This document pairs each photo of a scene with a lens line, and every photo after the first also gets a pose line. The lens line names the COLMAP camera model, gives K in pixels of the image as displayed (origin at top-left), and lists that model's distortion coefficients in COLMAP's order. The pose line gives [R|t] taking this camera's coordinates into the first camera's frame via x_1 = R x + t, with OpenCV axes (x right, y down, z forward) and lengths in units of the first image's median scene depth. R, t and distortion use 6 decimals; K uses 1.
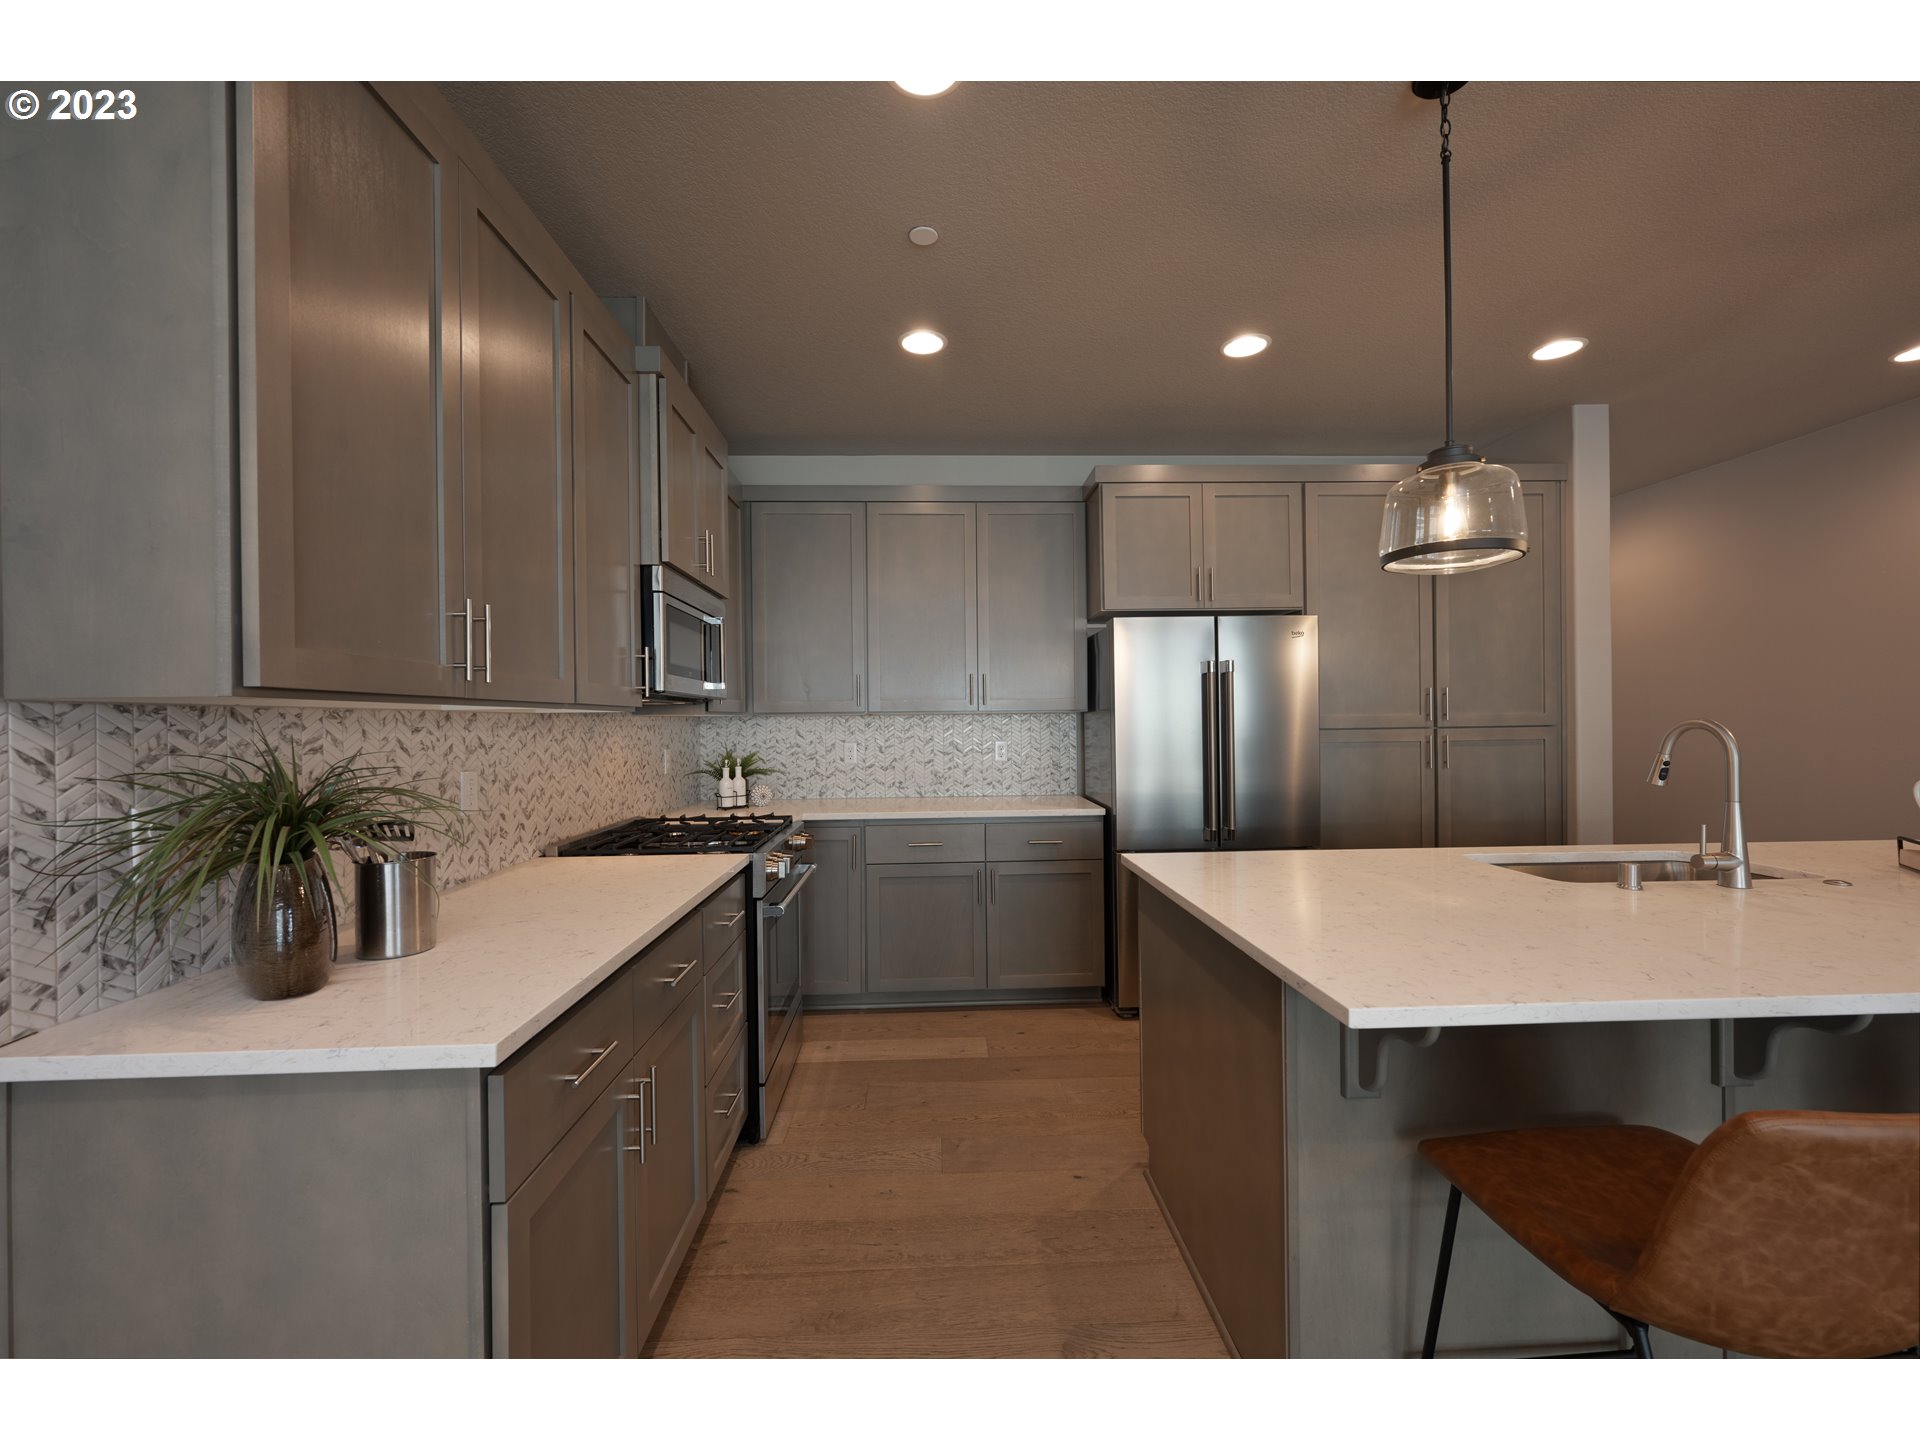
lens RADIAL K [[762.8, 0, 956.0], [0, 762.8, 722.5], [0, 0, 1]] dist [-0.000341, -0.000111]
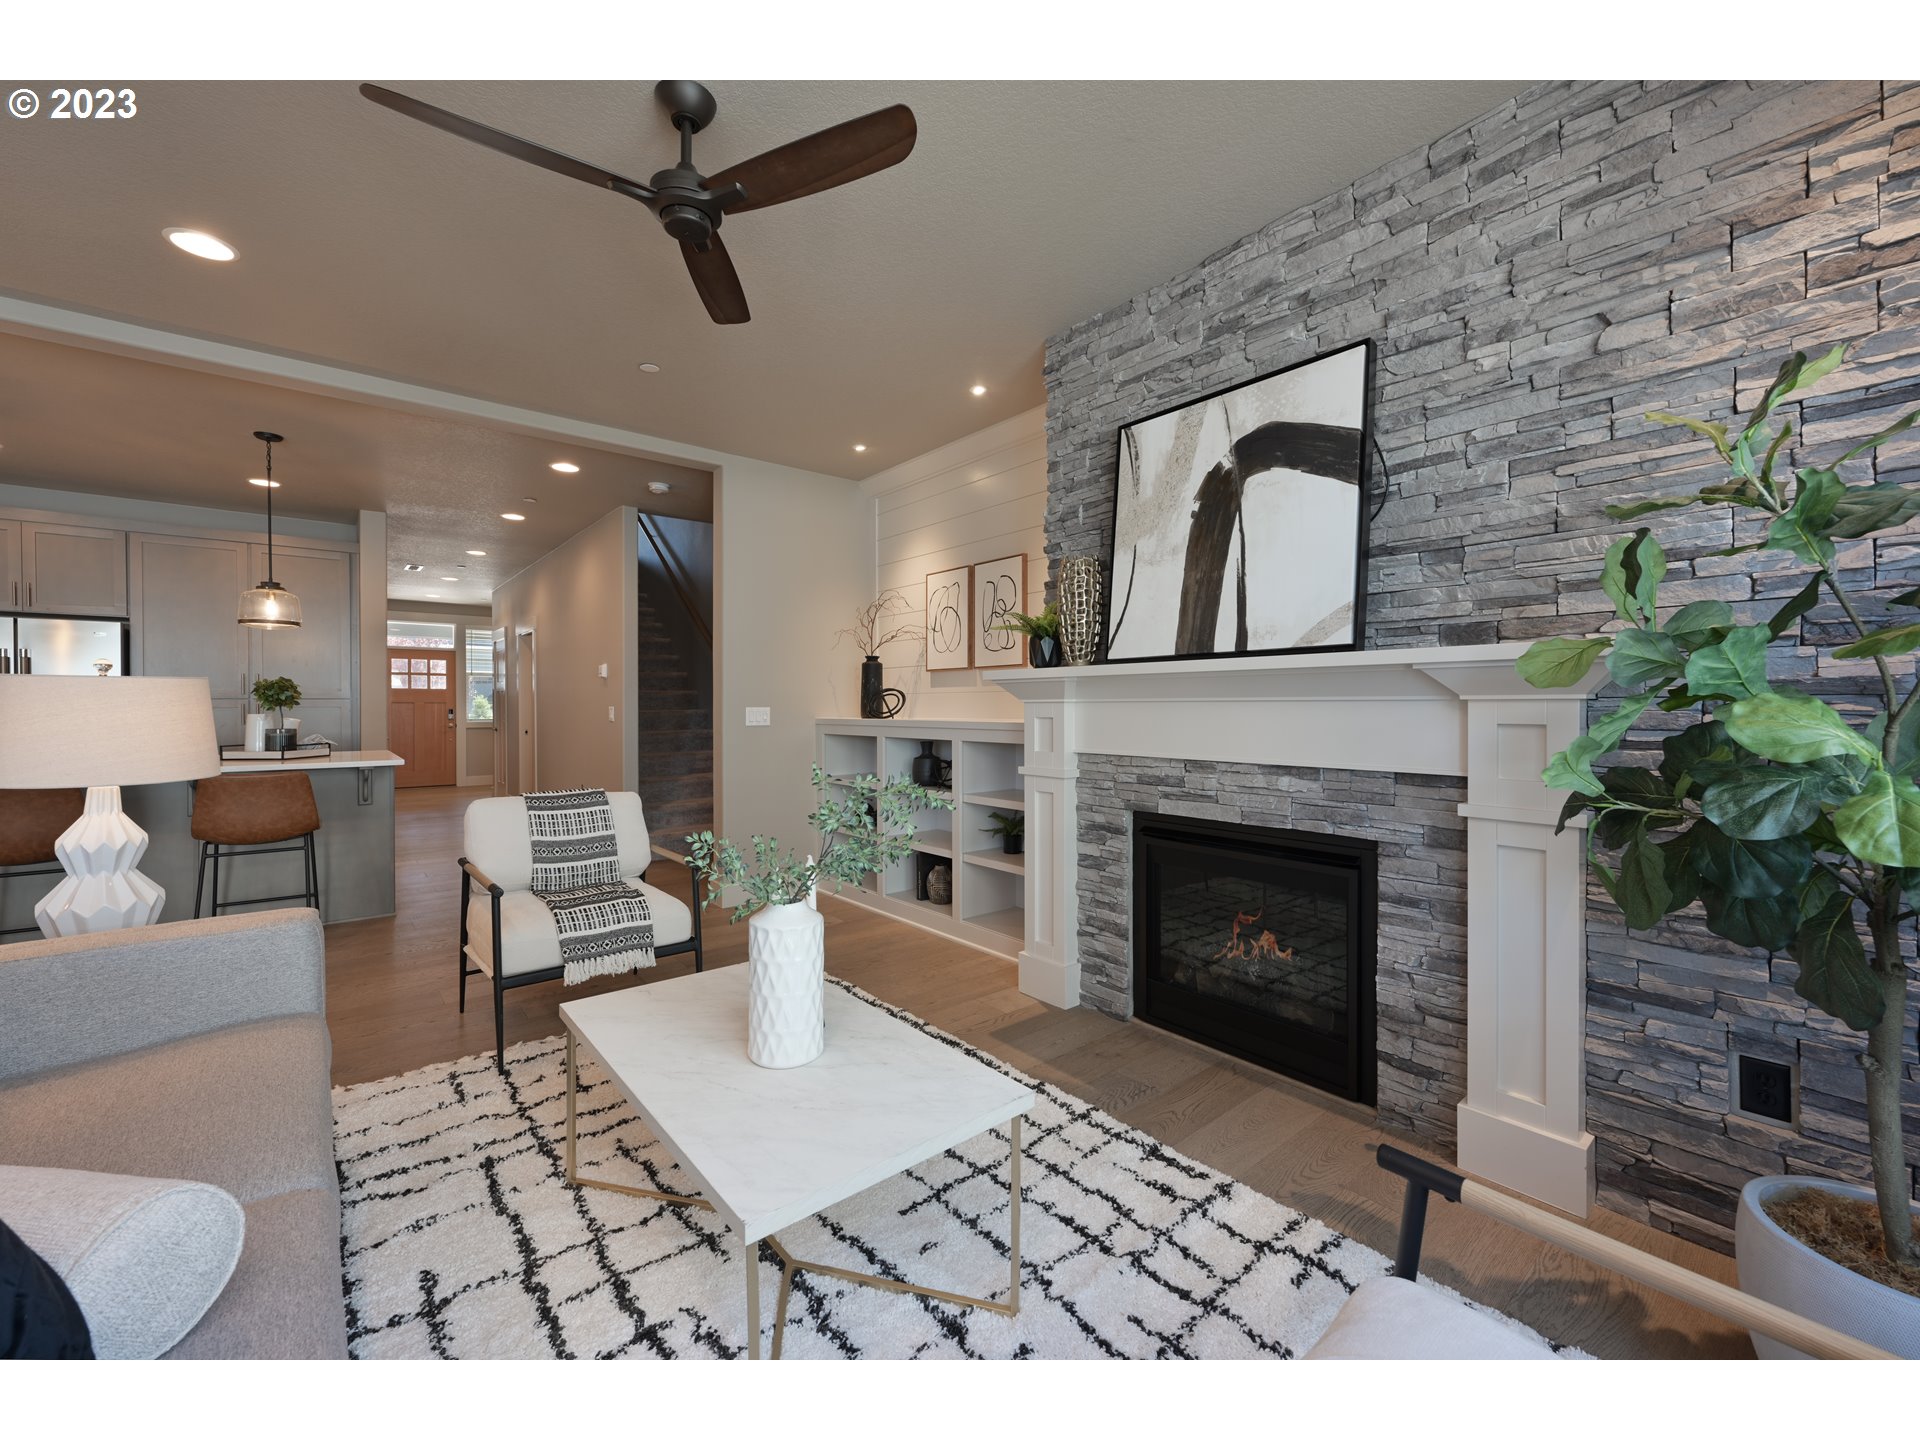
lens RADIAL K [[760.2, 0, 961.2], [0, 760.2, 705.9], [0, 0, 1]] dist [-0.000920, 0.000048]
pose [[0.794080, 0.011517, 0.607705, 0.857683], [-0.007000, 0.999927, -0.009803, 0.027657], [-0.607773, 0.003530, 0.794103, -1.172611]]
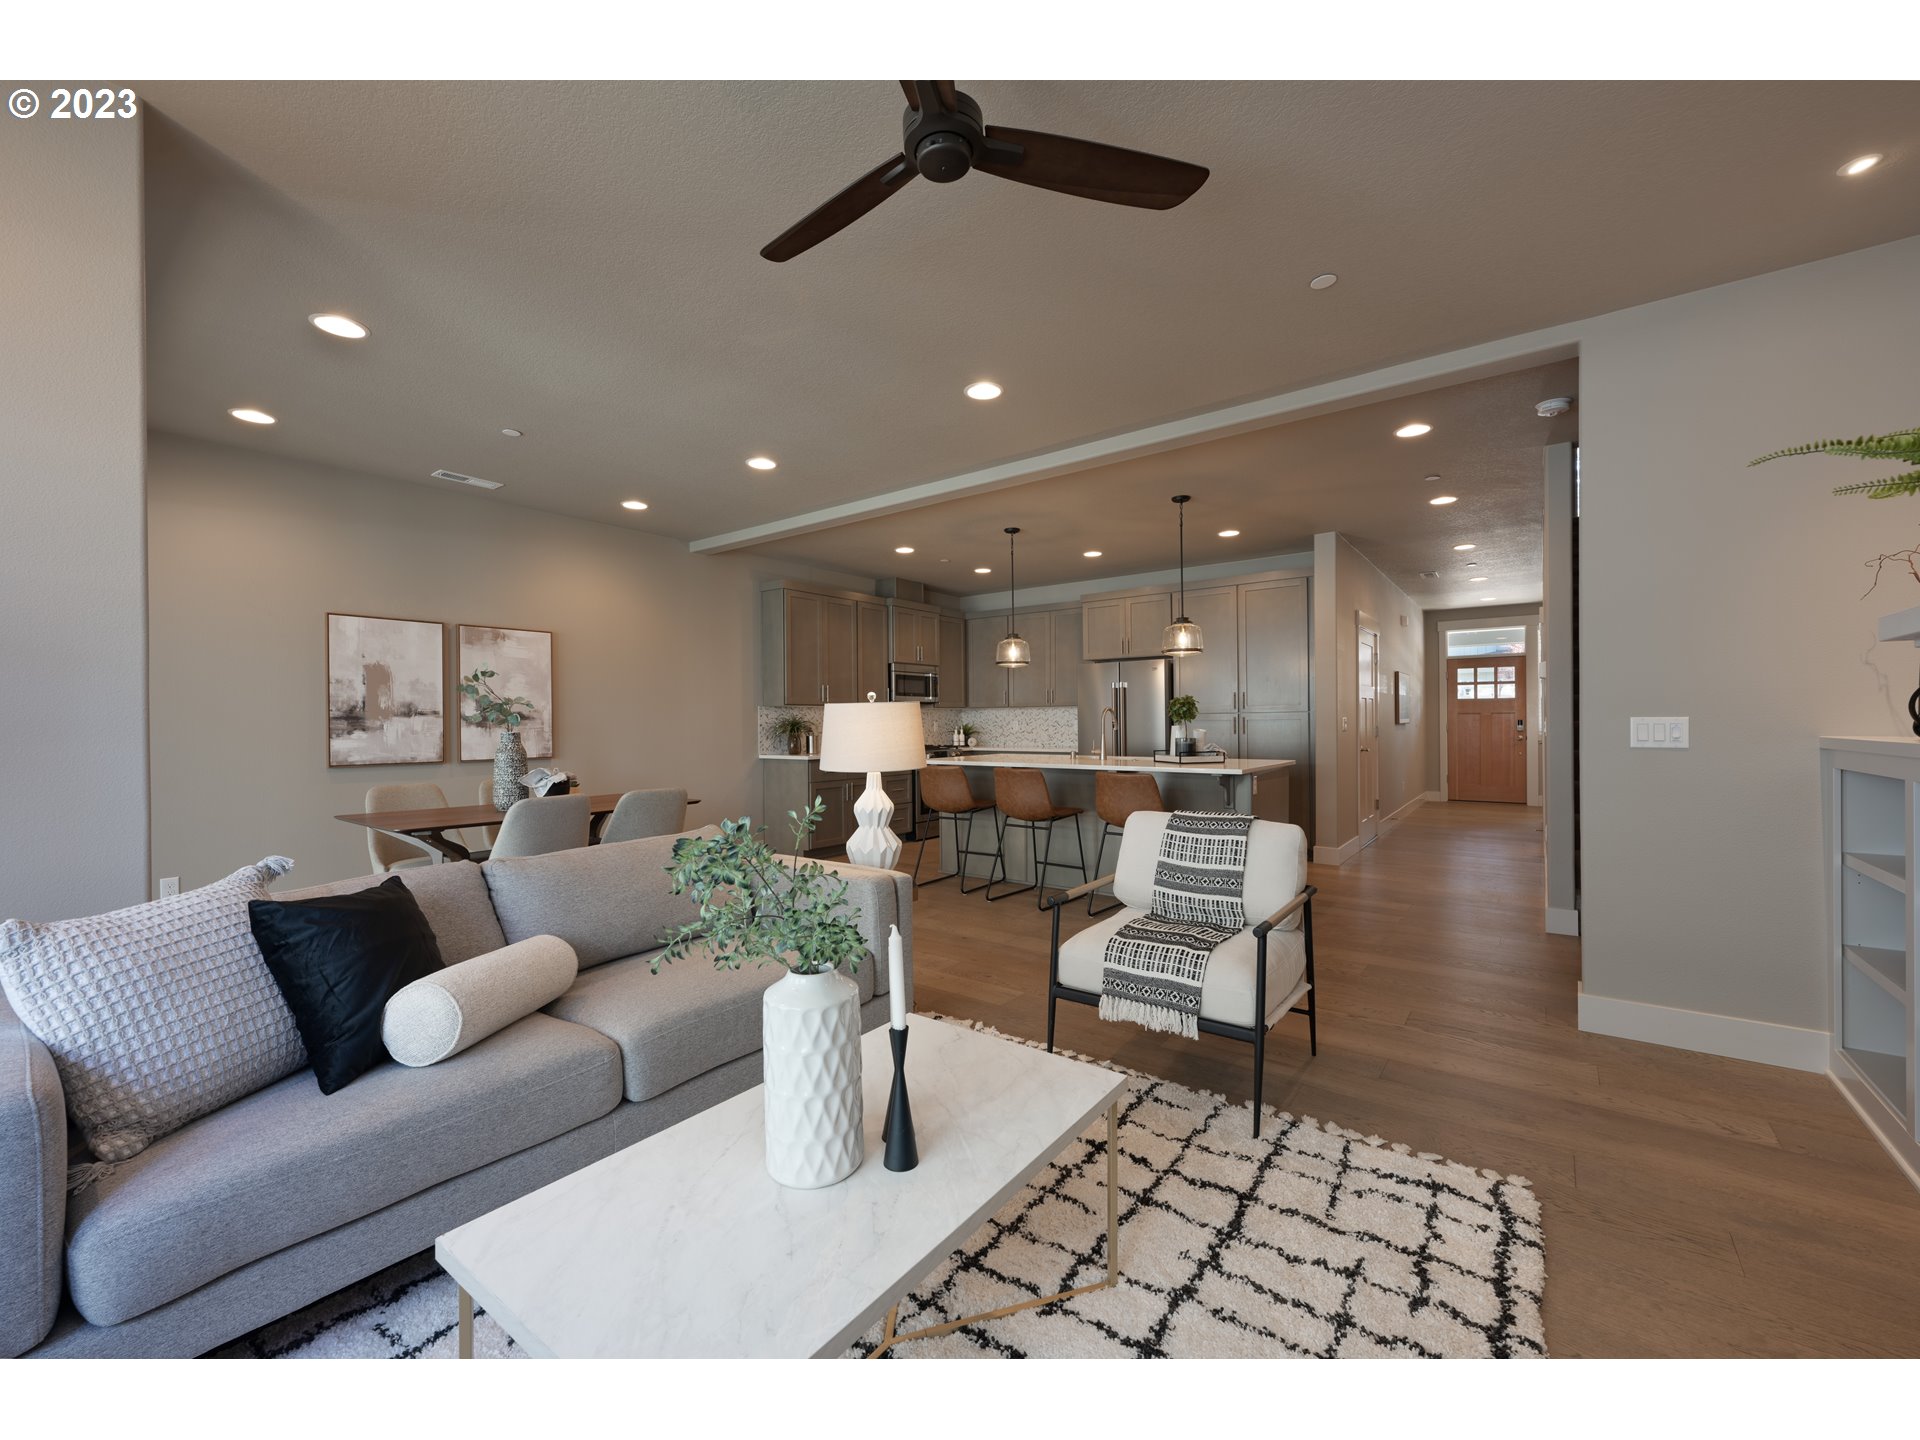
lens RADIAL K [[774.5, 0, 952.0], [0, 774.5, 722.4], [0, 0, 1]] dist [-0.000114, -0.000055]
pose [[0.770337, 0.005117, -0.637616, 1.346523], [-0.001809, 0.999981, 0.005838, 0.021516], [0.637634, -0.003344, 0.770332, -0.983357]]
